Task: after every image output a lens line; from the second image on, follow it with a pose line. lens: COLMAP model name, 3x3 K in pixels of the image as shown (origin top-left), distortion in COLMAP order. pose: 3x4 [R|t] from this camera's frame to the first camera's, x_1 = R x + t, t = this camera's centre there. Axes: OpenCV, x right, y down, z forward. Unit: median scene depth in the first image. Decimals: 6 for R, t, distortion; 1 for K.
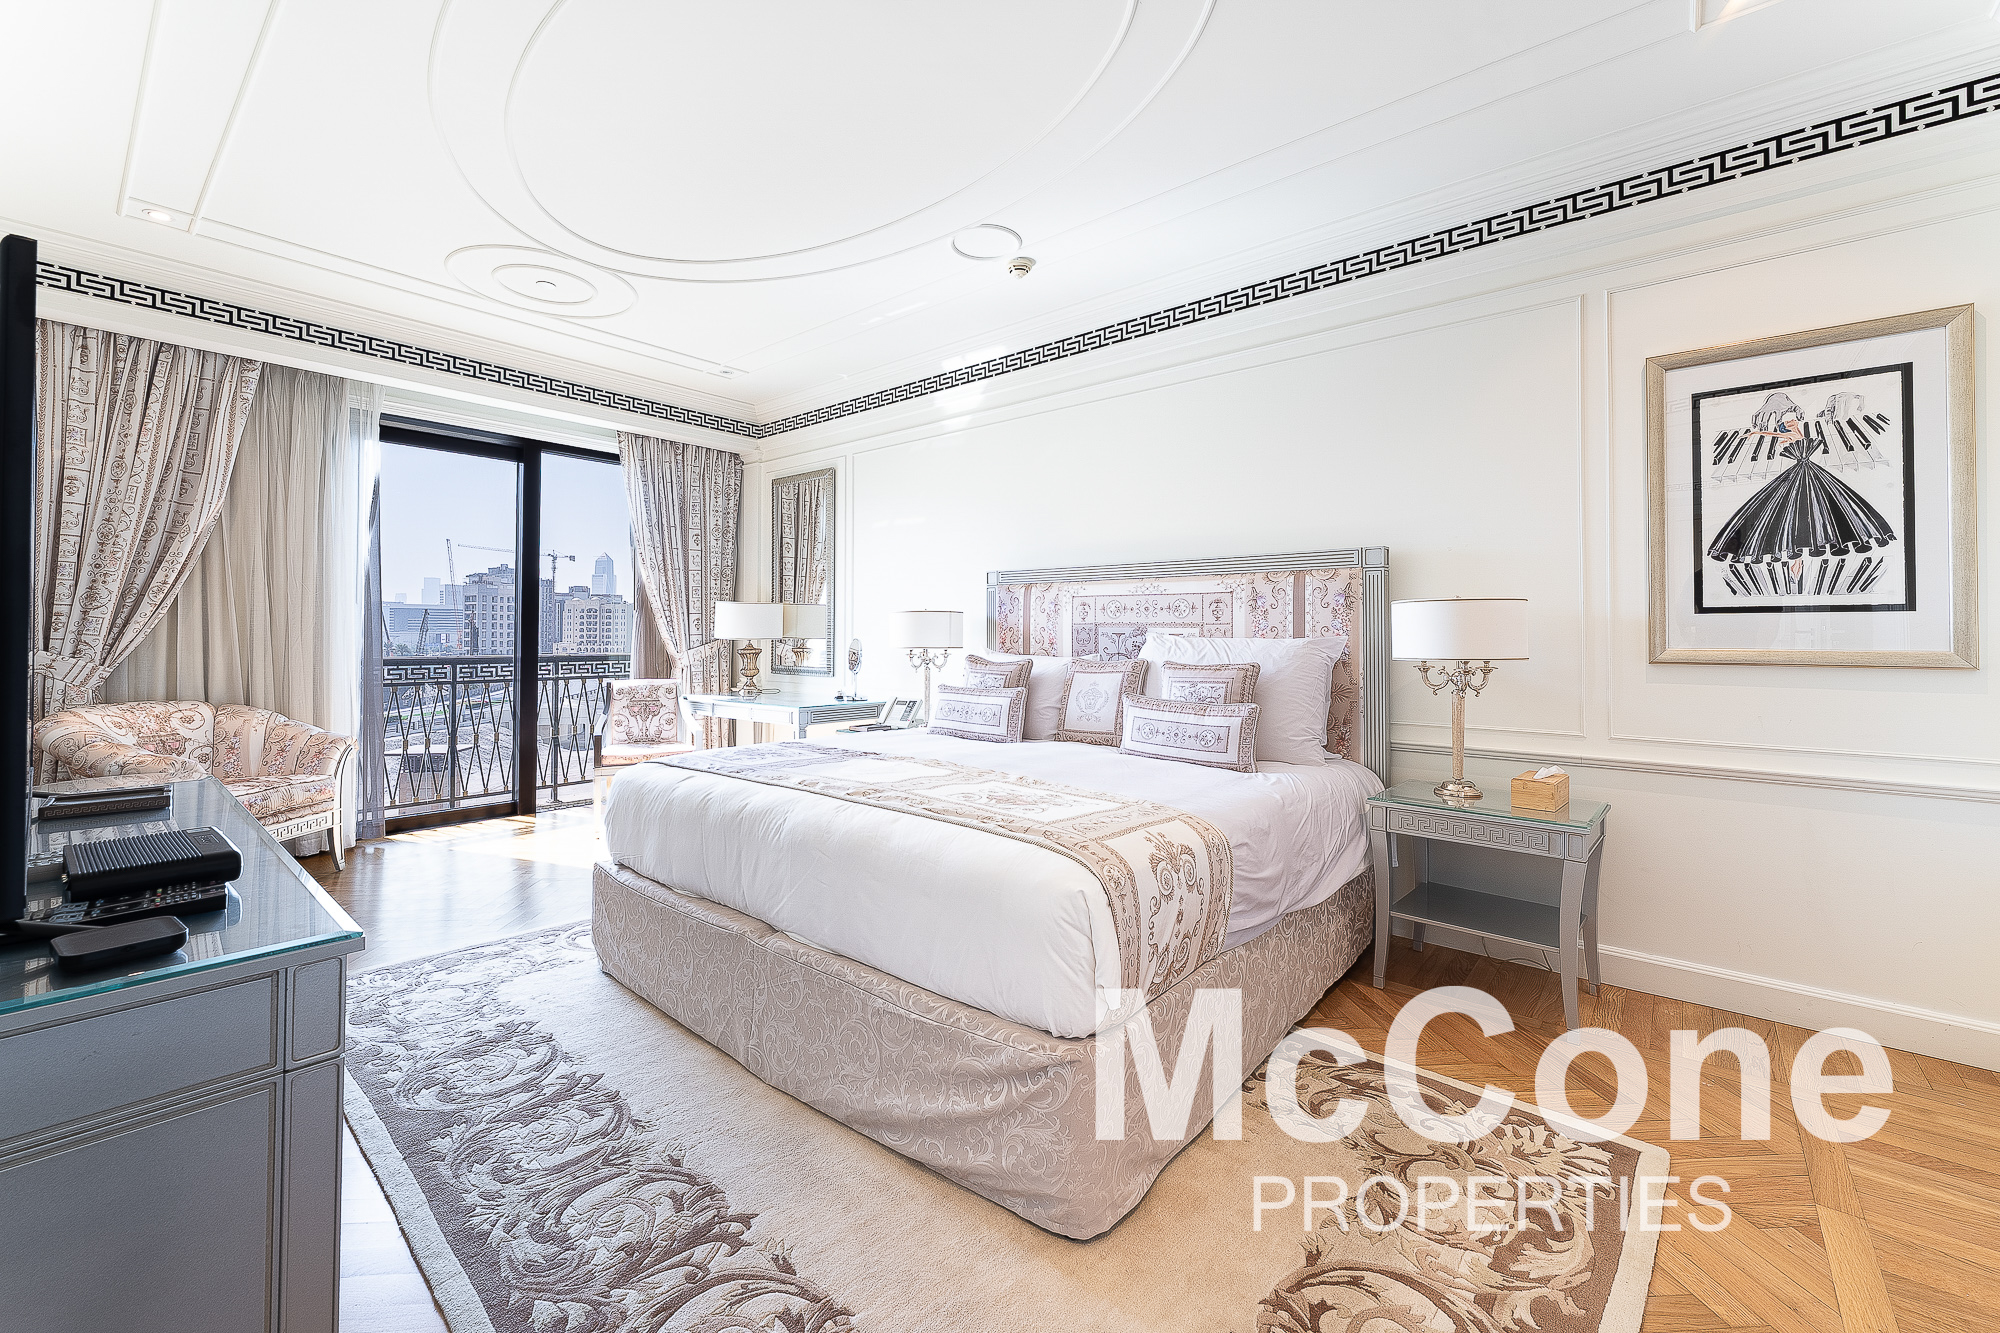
lens RADIAL K [[812.5, 0, 948.9], [0, 812.5, 623.8], [0, 0, 1]] dist [0.002320, -0.001428]
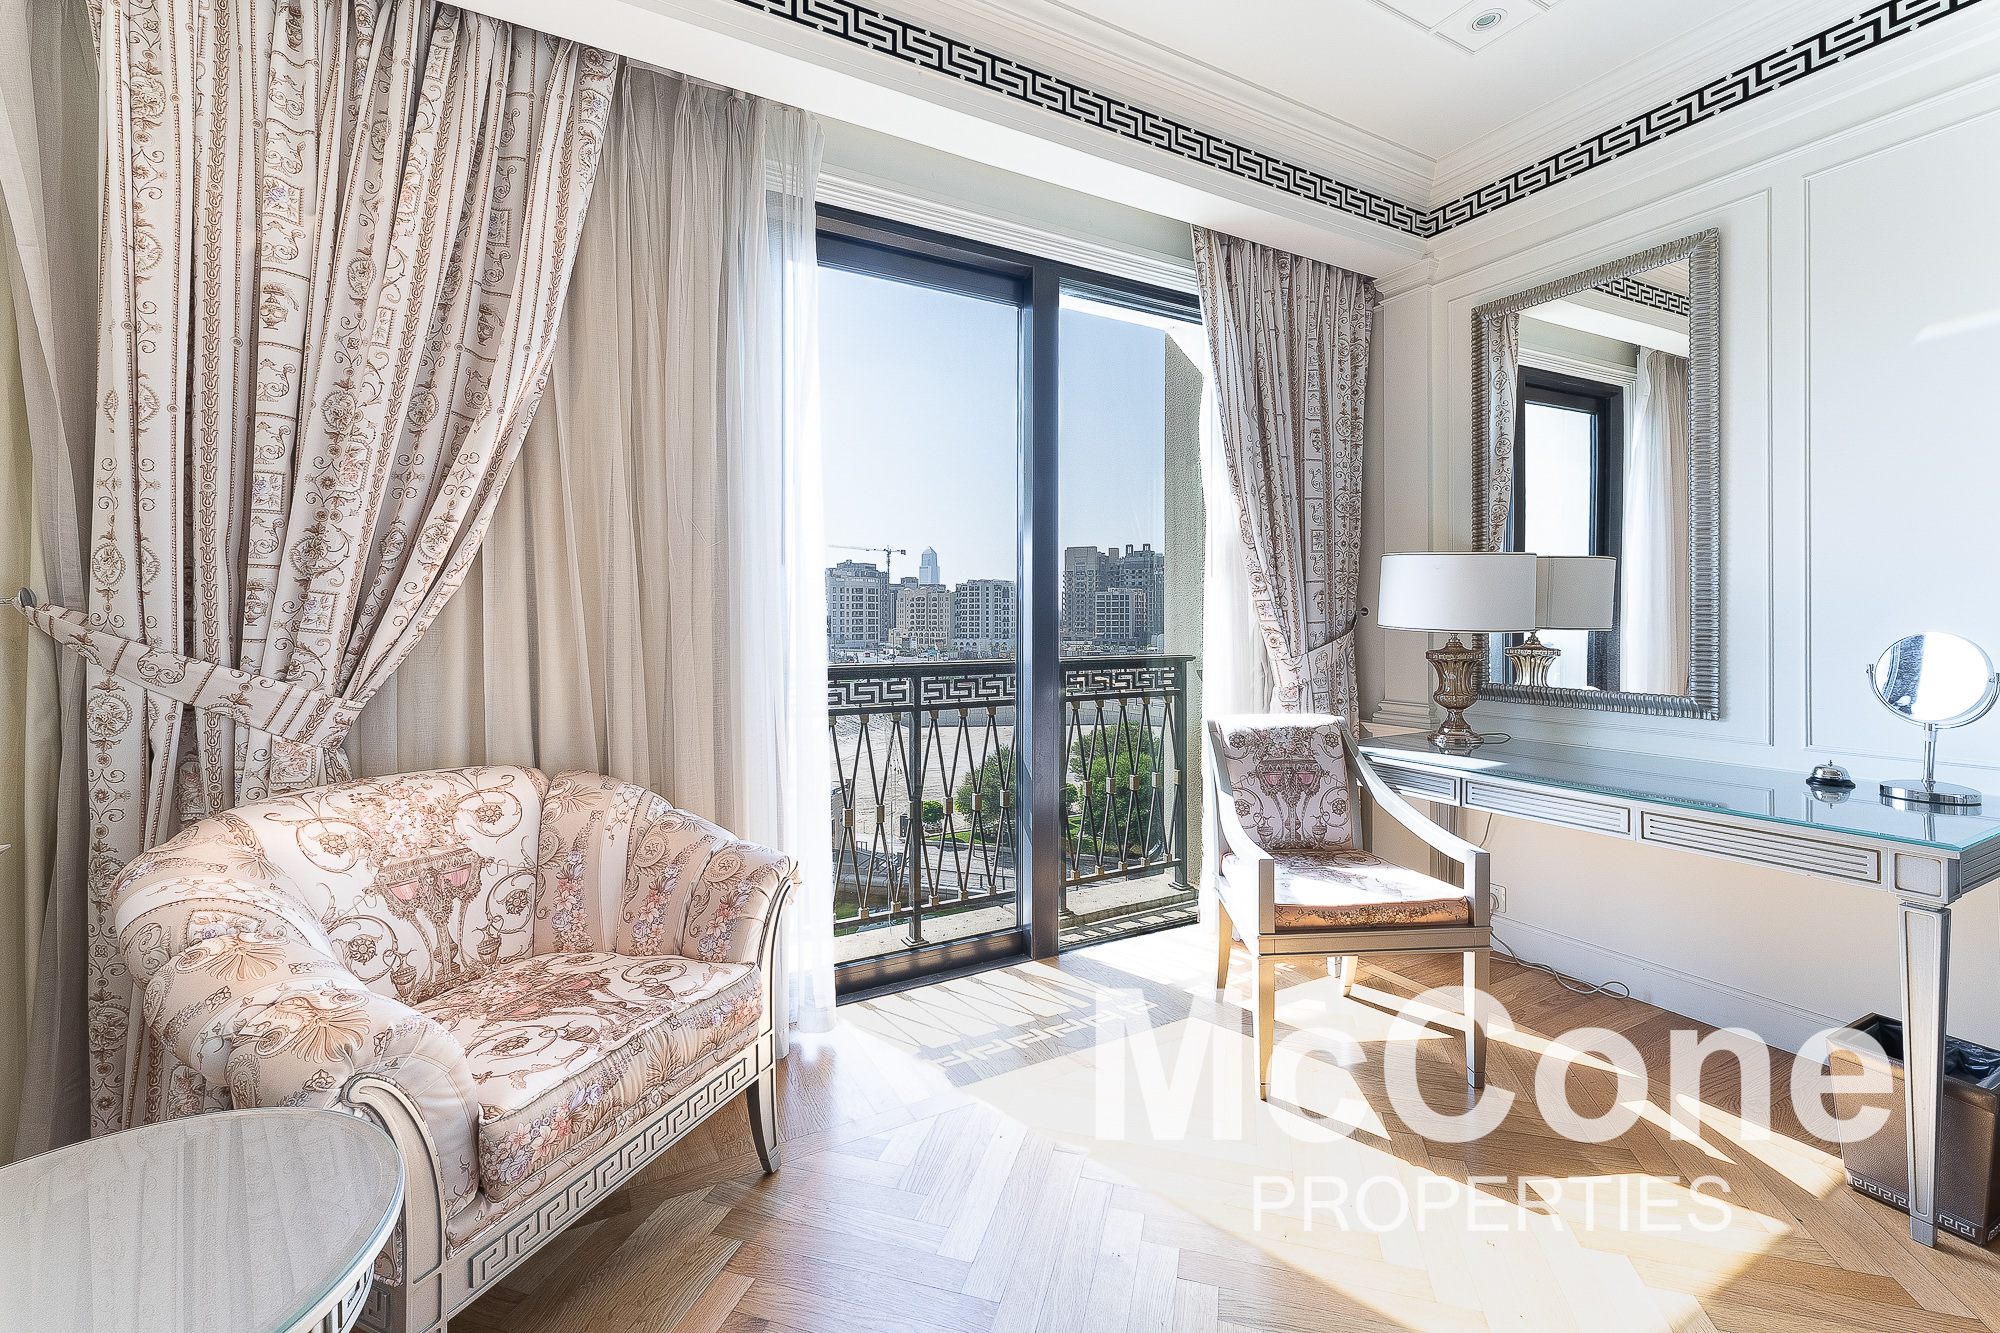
lens RADIAL K [[812.5, 0, 971.2], [0, 812.5, 619.9], [0, 0, 1]] dist [0.002320, -0.001428]
pose [[0.937912, -0.006133, -0.346820, -0.505549], [0.010643, 0.999882, 0.011099, 0.005650], [0.346711, -0.014101, 0.937866, 0.645831]]
